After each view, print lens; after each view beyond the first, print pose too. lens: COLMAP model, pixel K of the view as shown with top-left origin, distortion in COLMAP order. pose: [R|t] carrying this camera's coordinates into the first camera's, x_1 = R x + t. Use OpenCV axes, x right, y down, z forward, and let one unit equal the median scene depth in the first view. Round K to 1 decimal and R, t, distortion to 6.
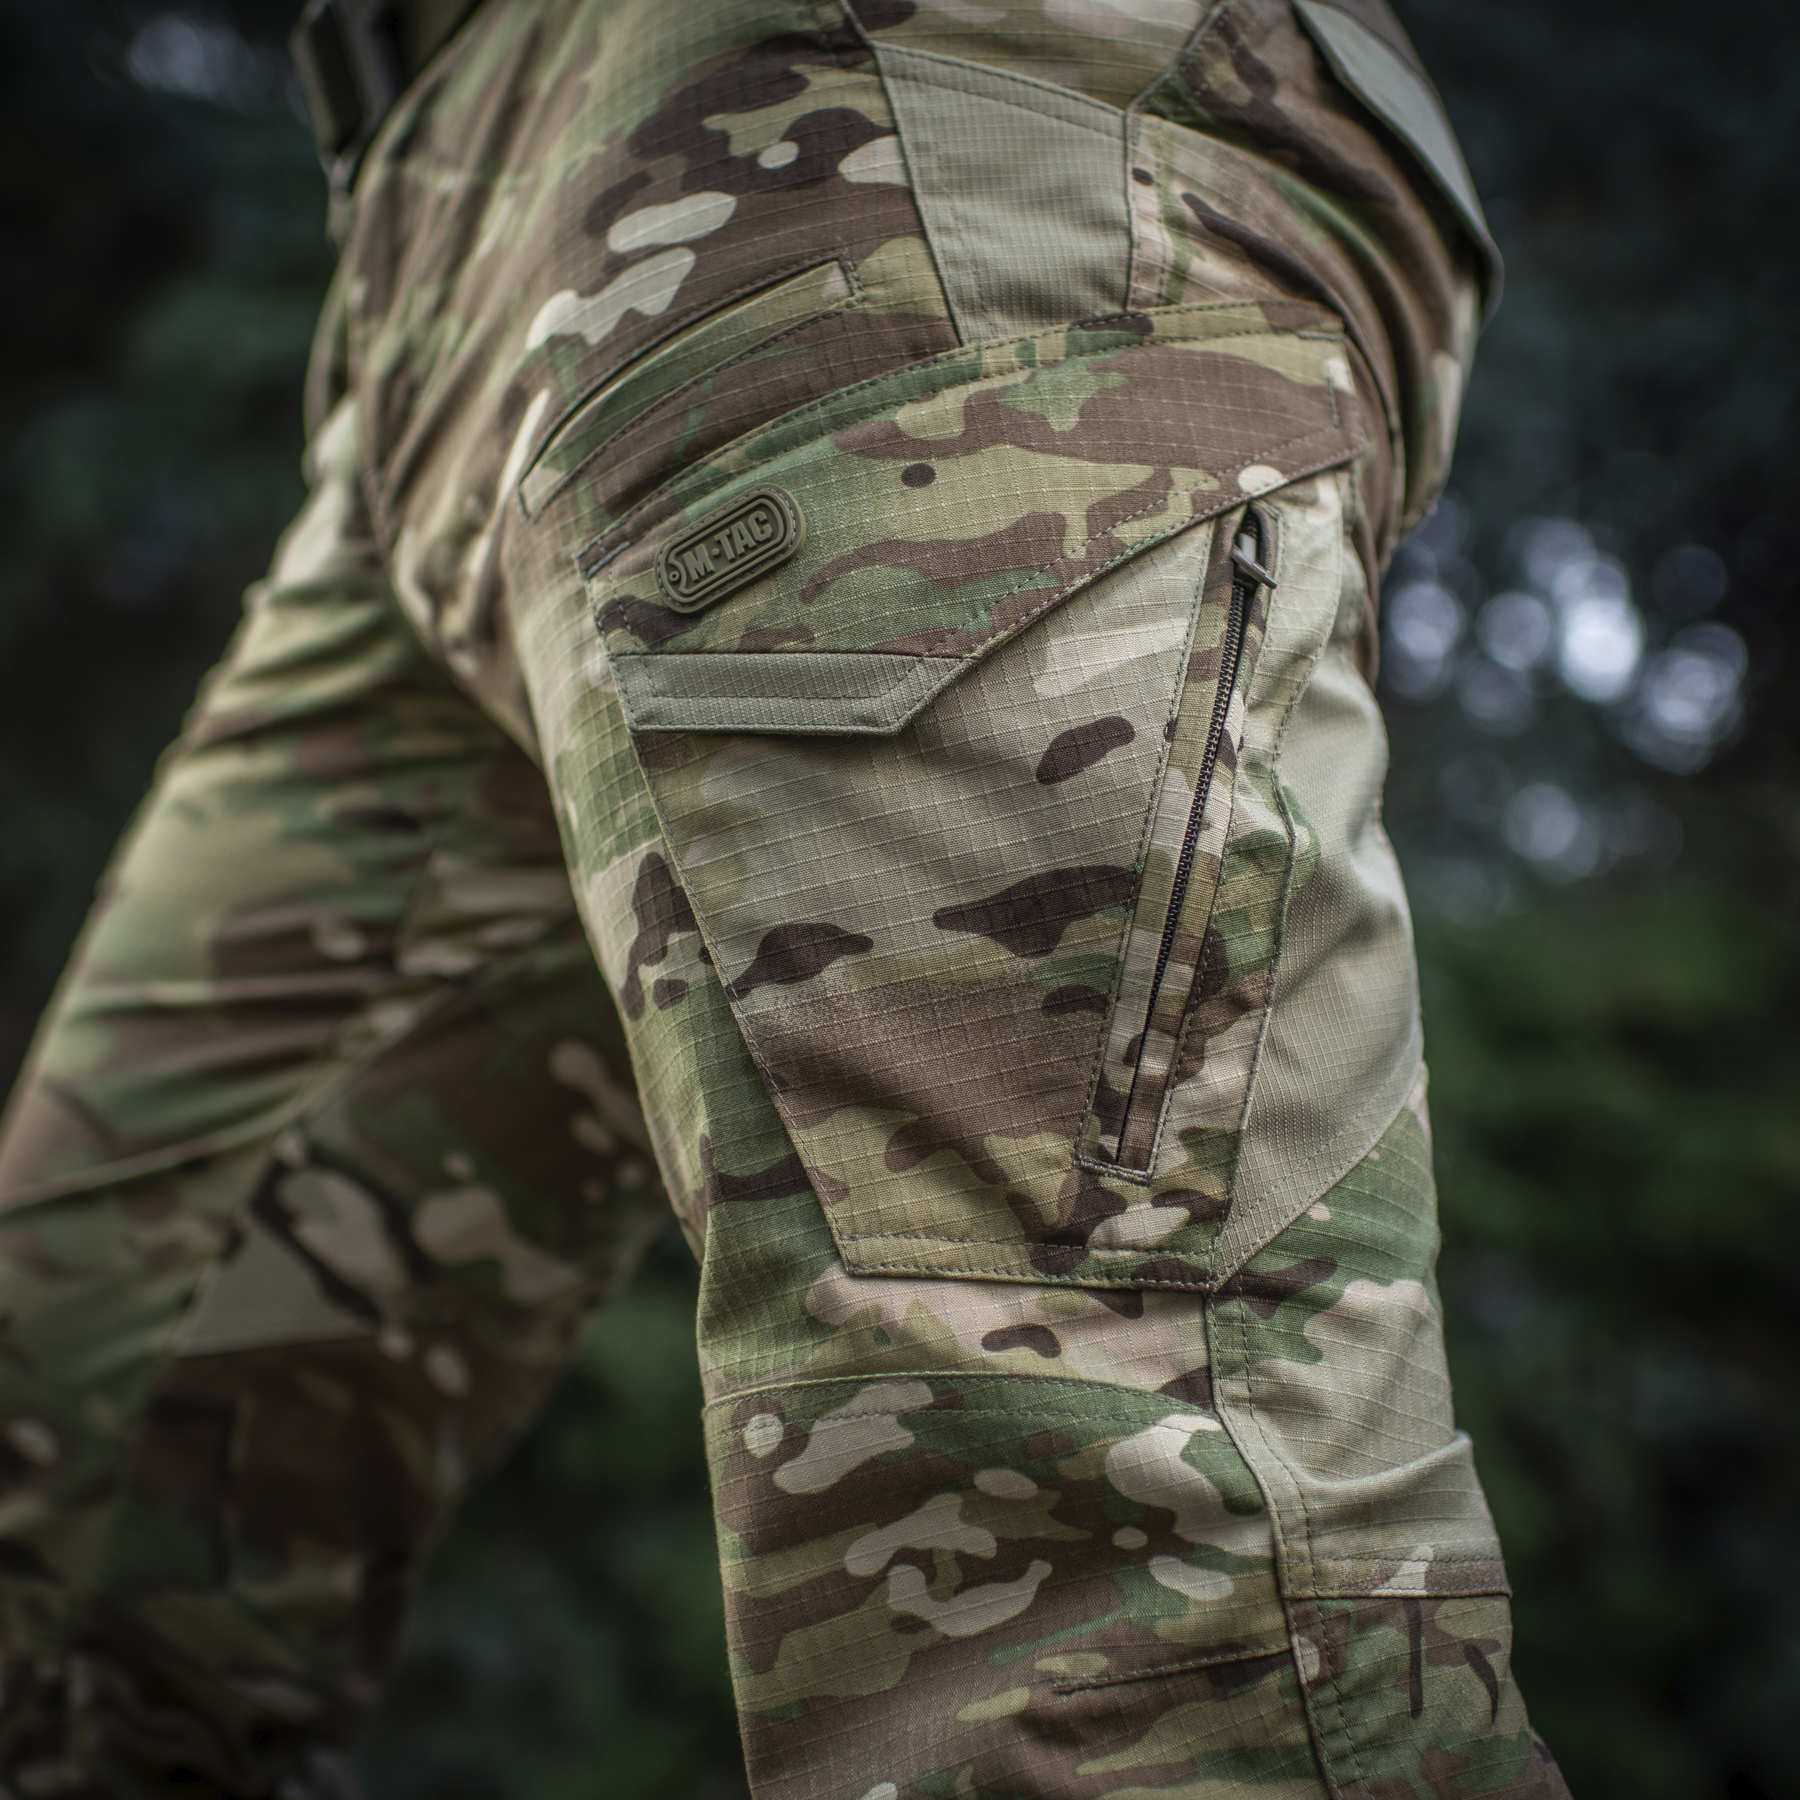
lens RADIAL K [[4013.9, 0, 903.0], [0, 4013.9, 806.0], [0, 0, 1]] dist [-0.049422, -0.399708]
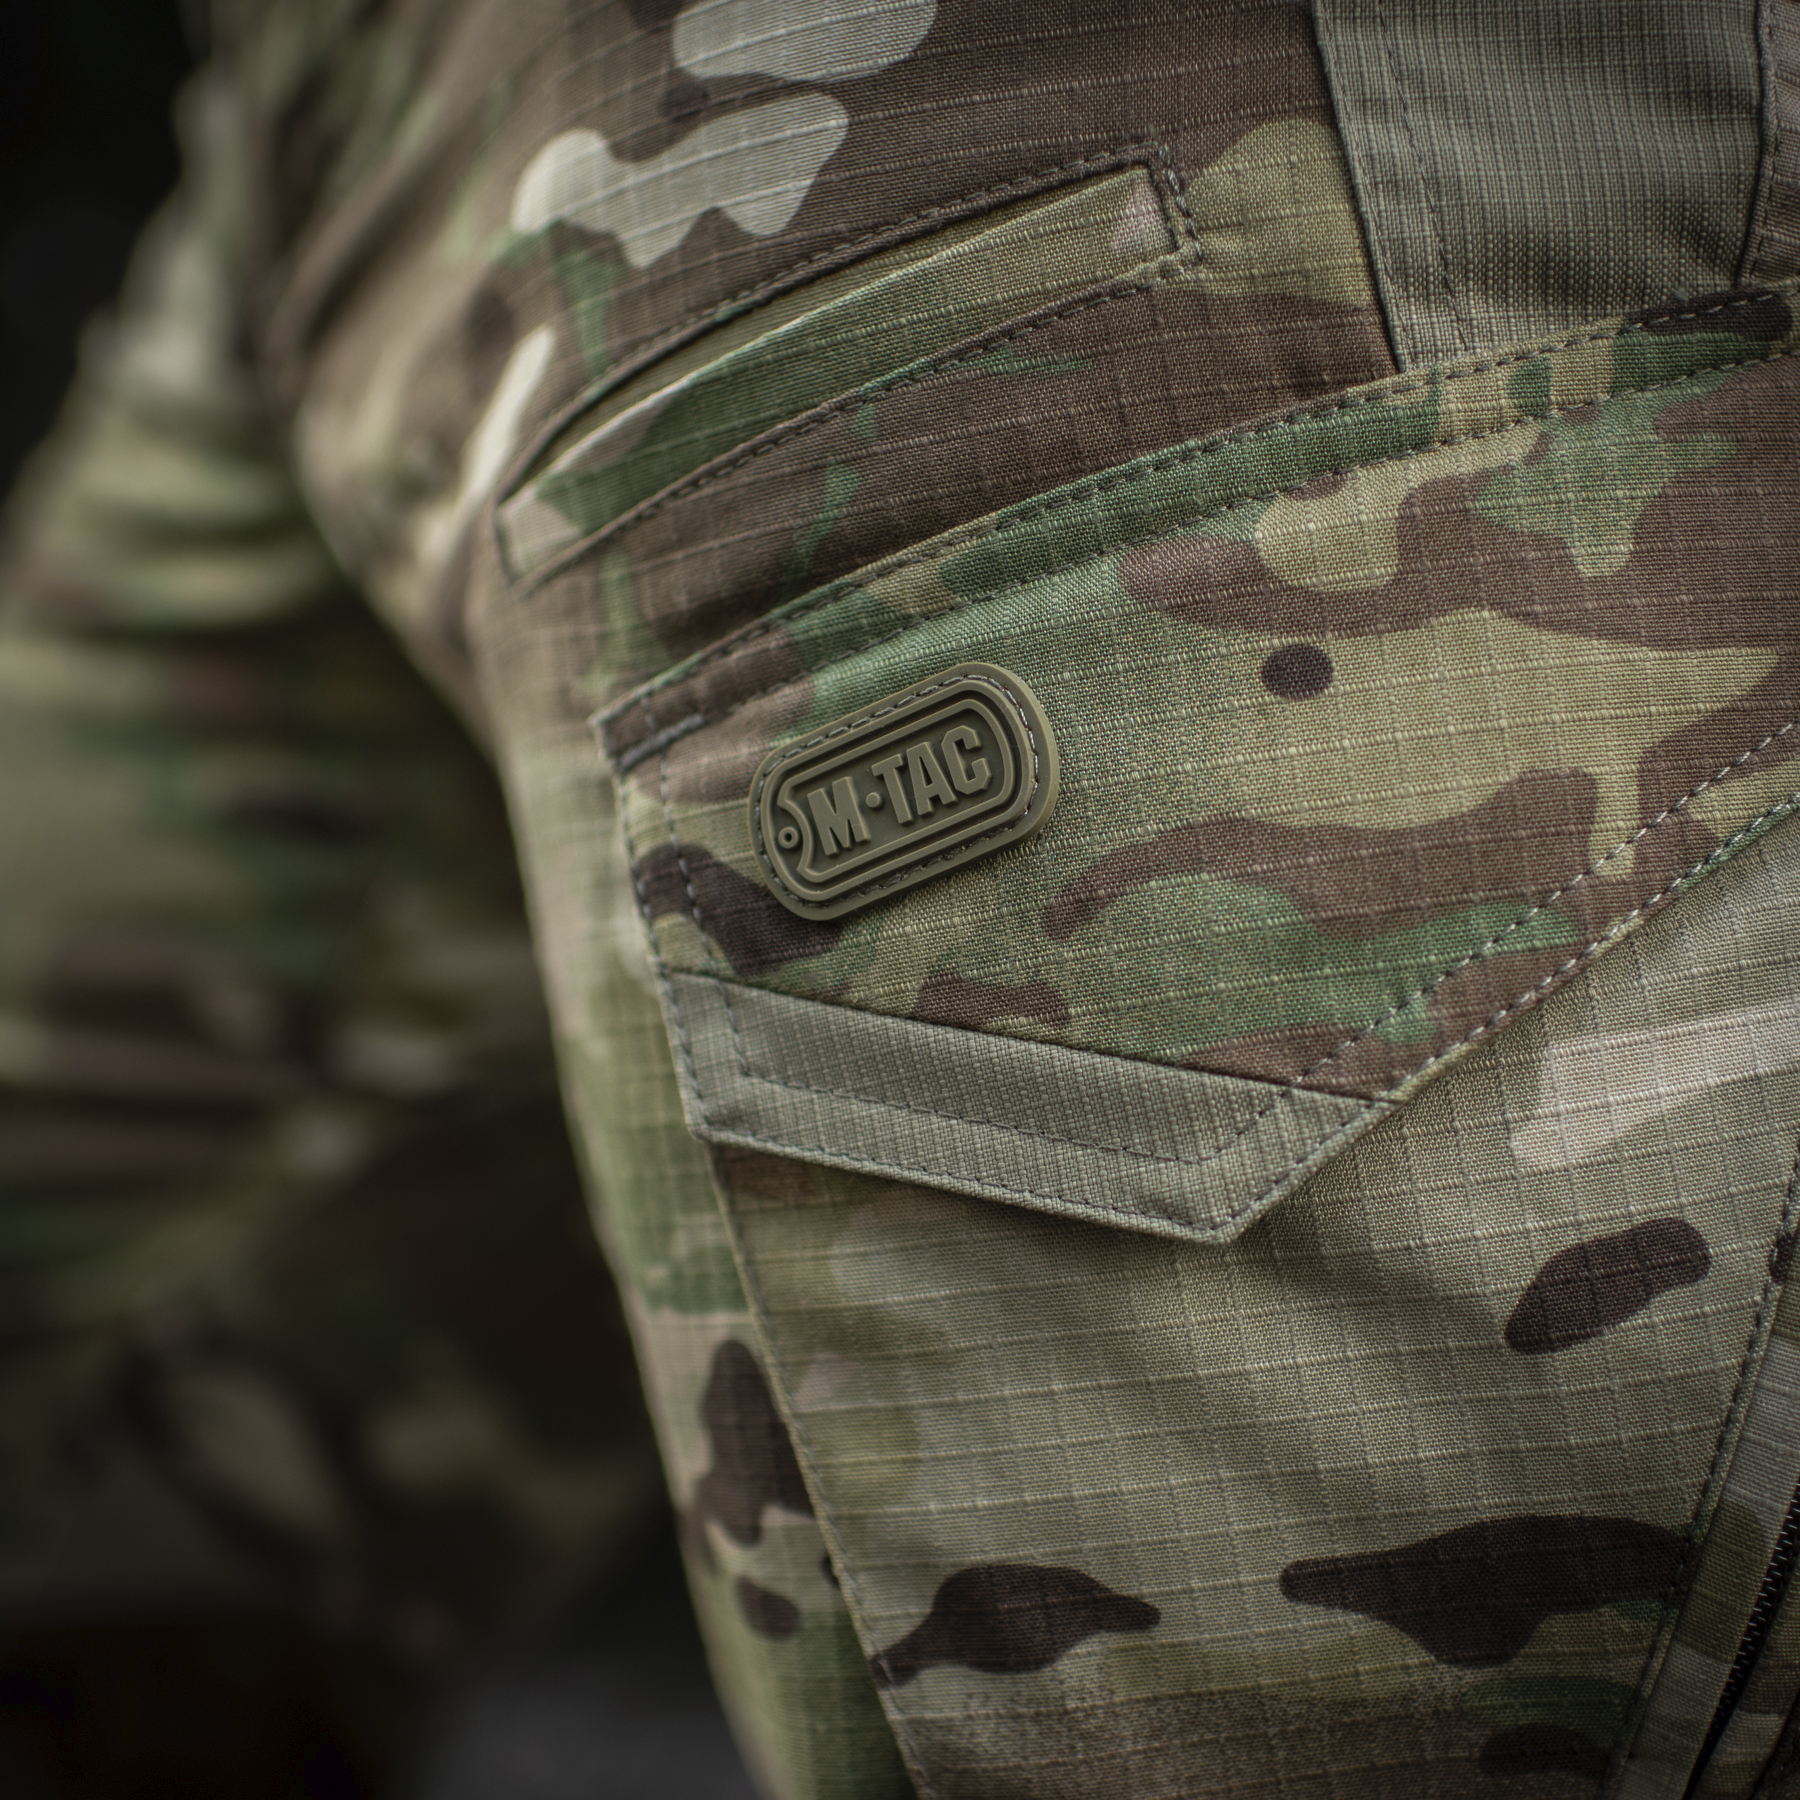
lens RADIAL K [[3833.5, 0, 930.4], [0, 3833.5, 902.4], [0, 0, 1]] dist [-0.089888, 0.022743]
pose [[0.998871, 0.041013, -0.023952, -0.028011], [-0.030796, 0.943200, 0.330795, -0.206955], [0.036158, -0.329684, 0.943399, 0.553883]]
